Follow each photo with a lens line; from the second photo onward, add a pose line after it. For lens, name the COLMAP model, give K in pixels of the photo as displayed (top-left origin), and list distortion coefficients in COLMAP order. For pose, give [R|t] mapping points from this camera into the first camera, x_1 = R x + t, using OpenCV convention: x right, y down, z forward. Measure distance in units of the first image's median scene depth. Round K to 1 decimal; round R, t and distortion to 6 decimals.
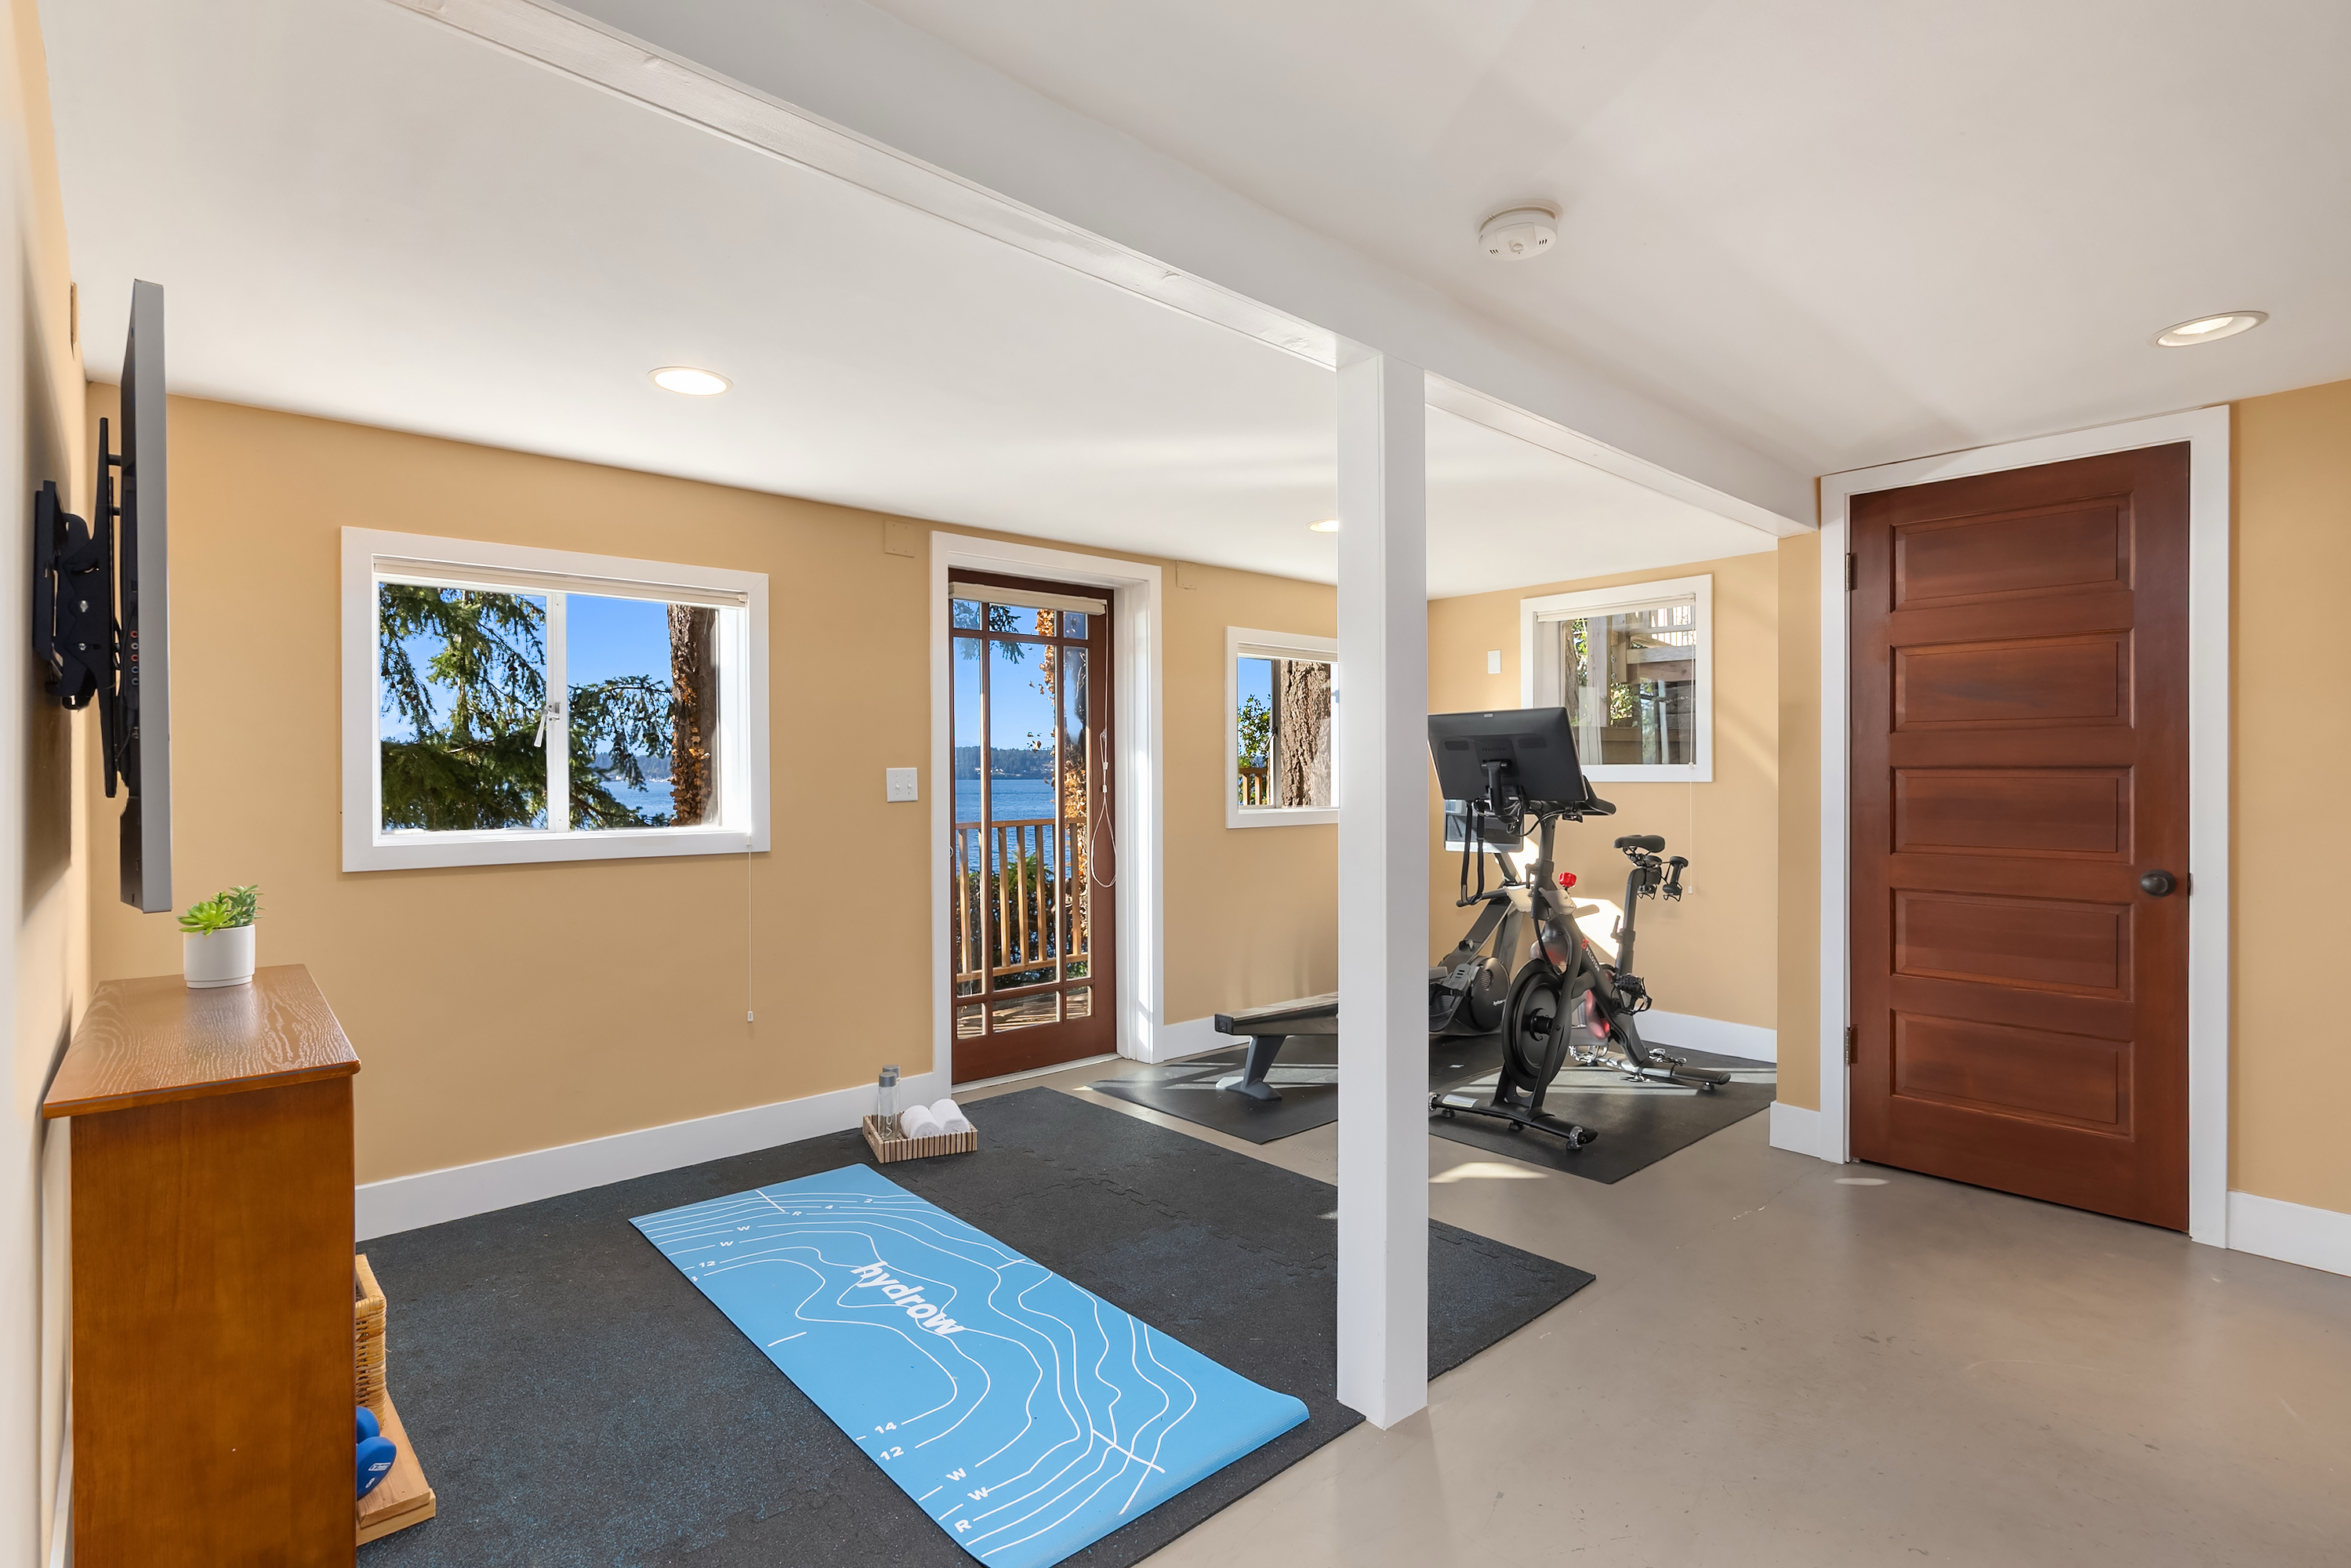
lens RADIAL K [[1119.3, 0, 1173.4], [0, 1119.3, 785.1], [0, 0, 1]] dist [-0.048268, -0.000001]
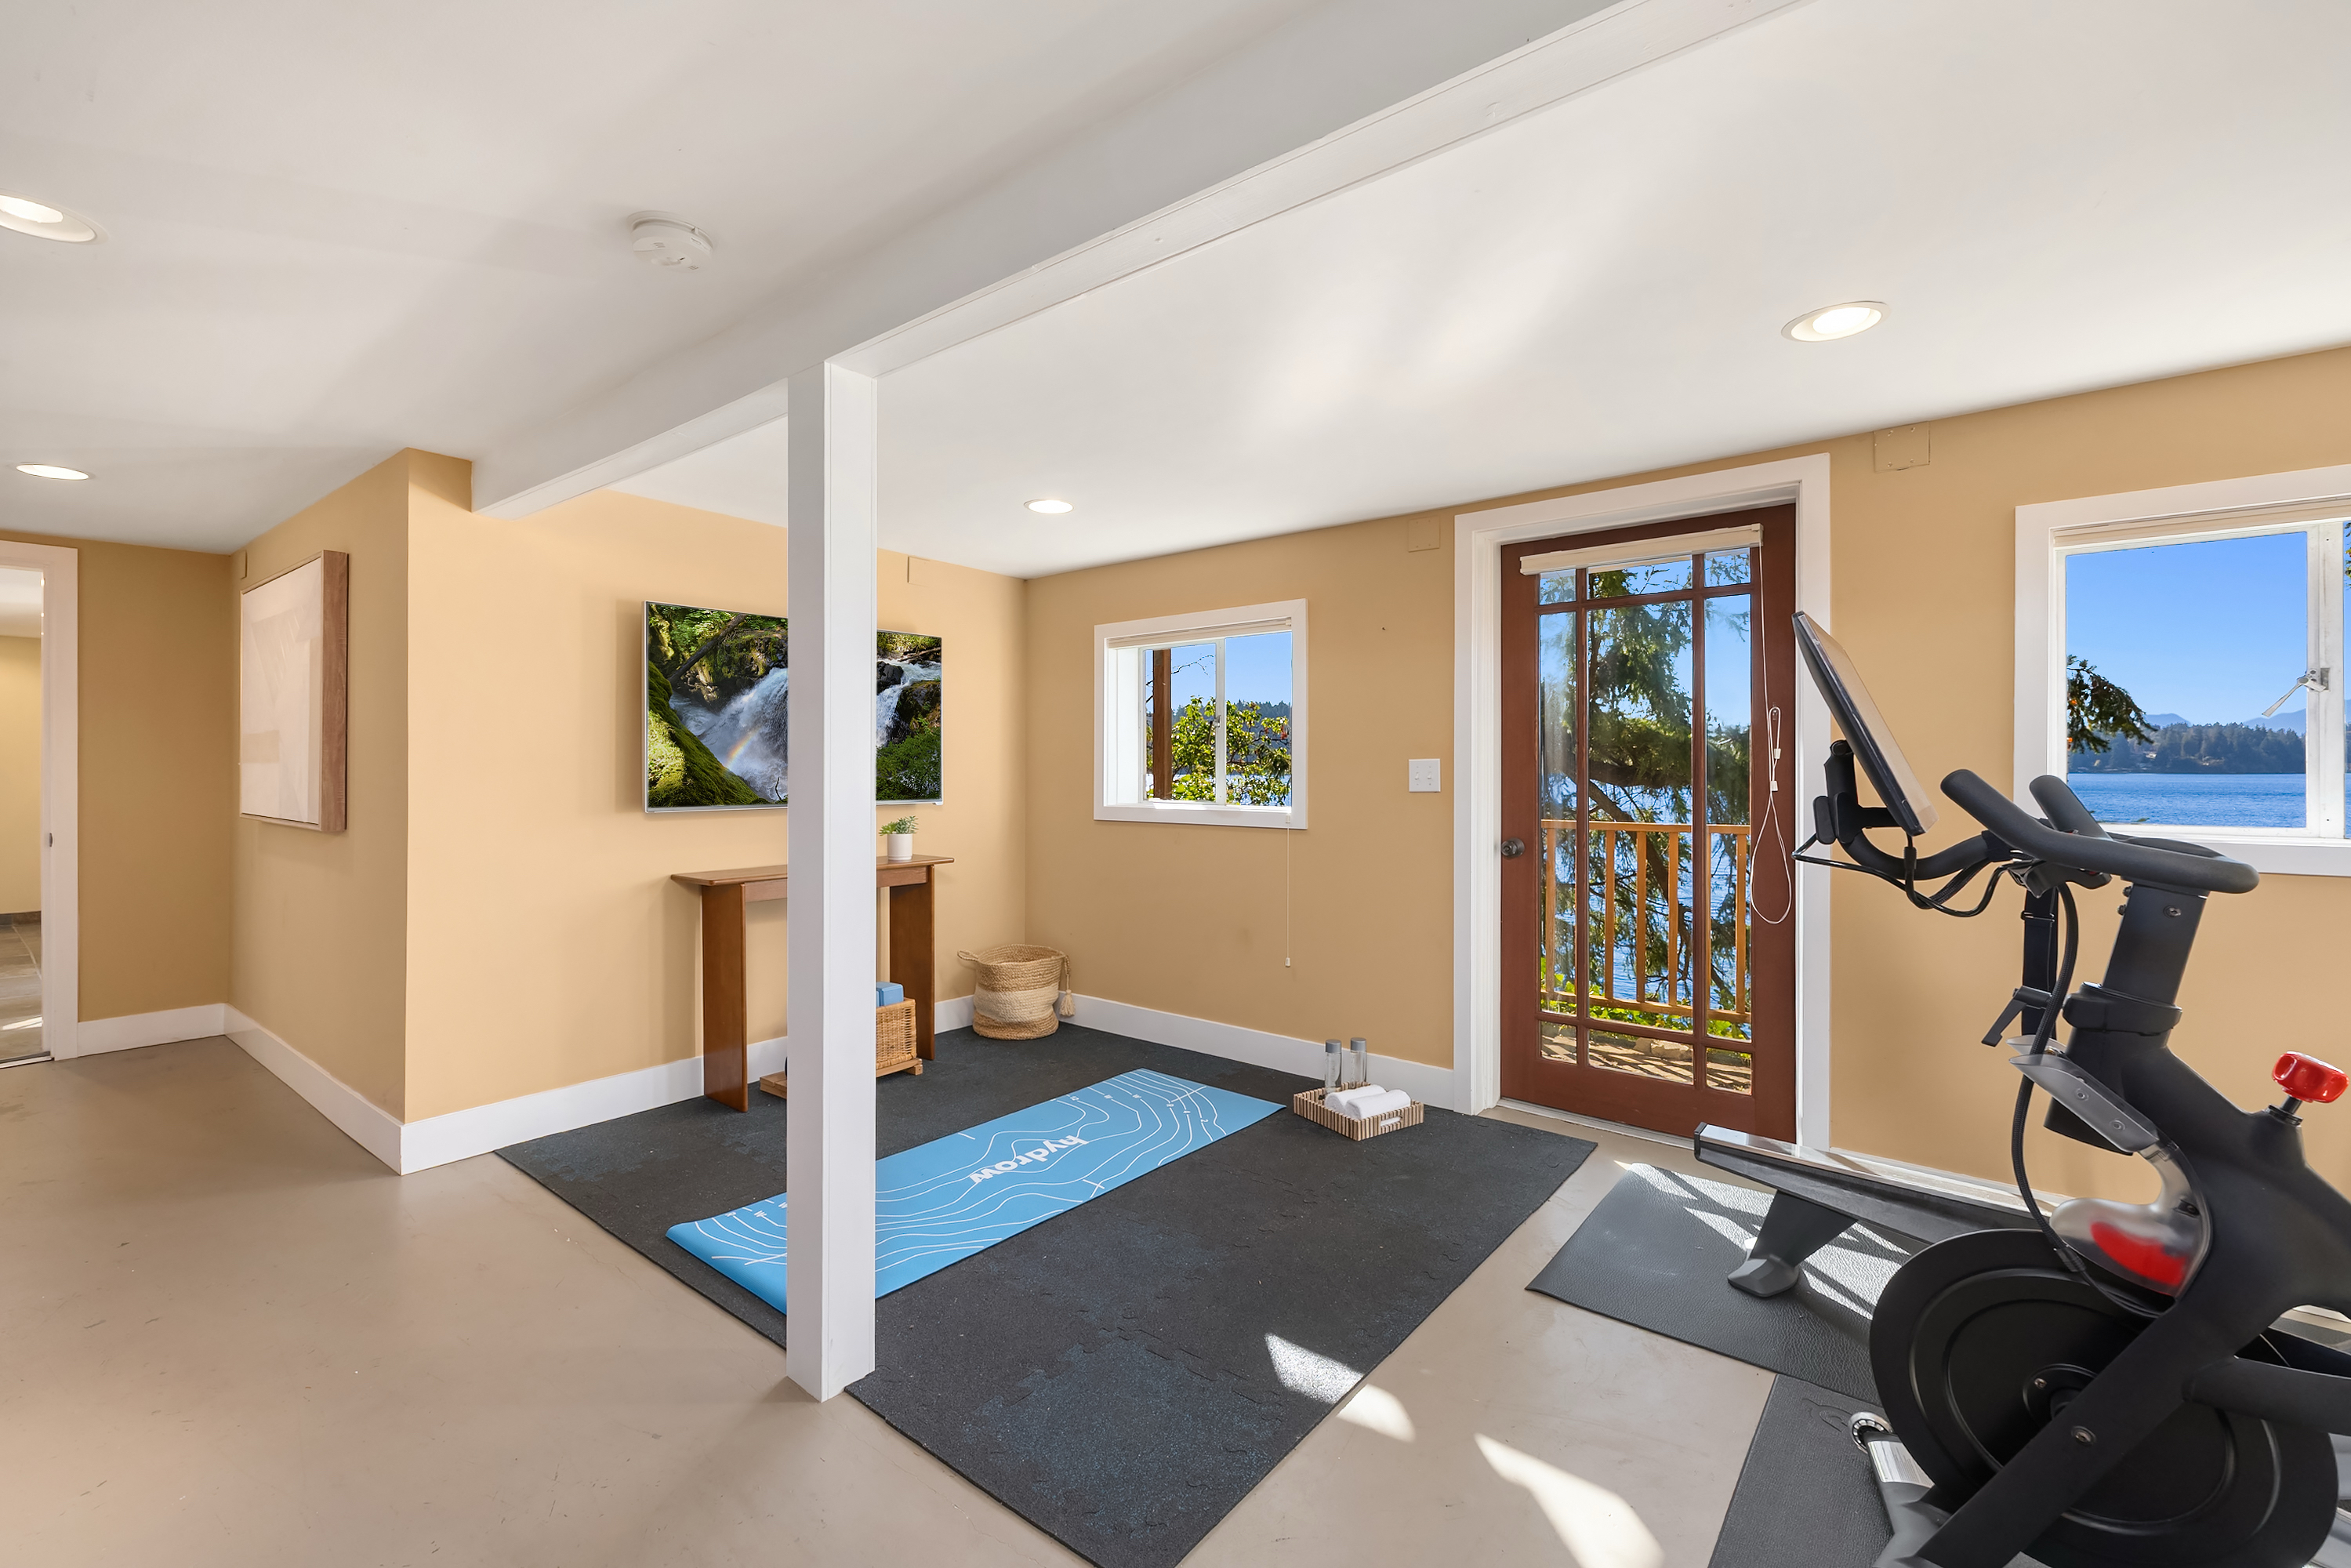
lens RADIAL K [[1029.4, 0, 1176.1], [0, 1029.4, 772.2], [0, 0, 1]] dist [0.009870, -0.000134]
pose [[0.138940, 0.017009, -0.990155, 0.743667], [-0.006440, 0.999847, 0.016272, -0.019599], [0.990280, 0.004116, 0.139028, 0.732396]]
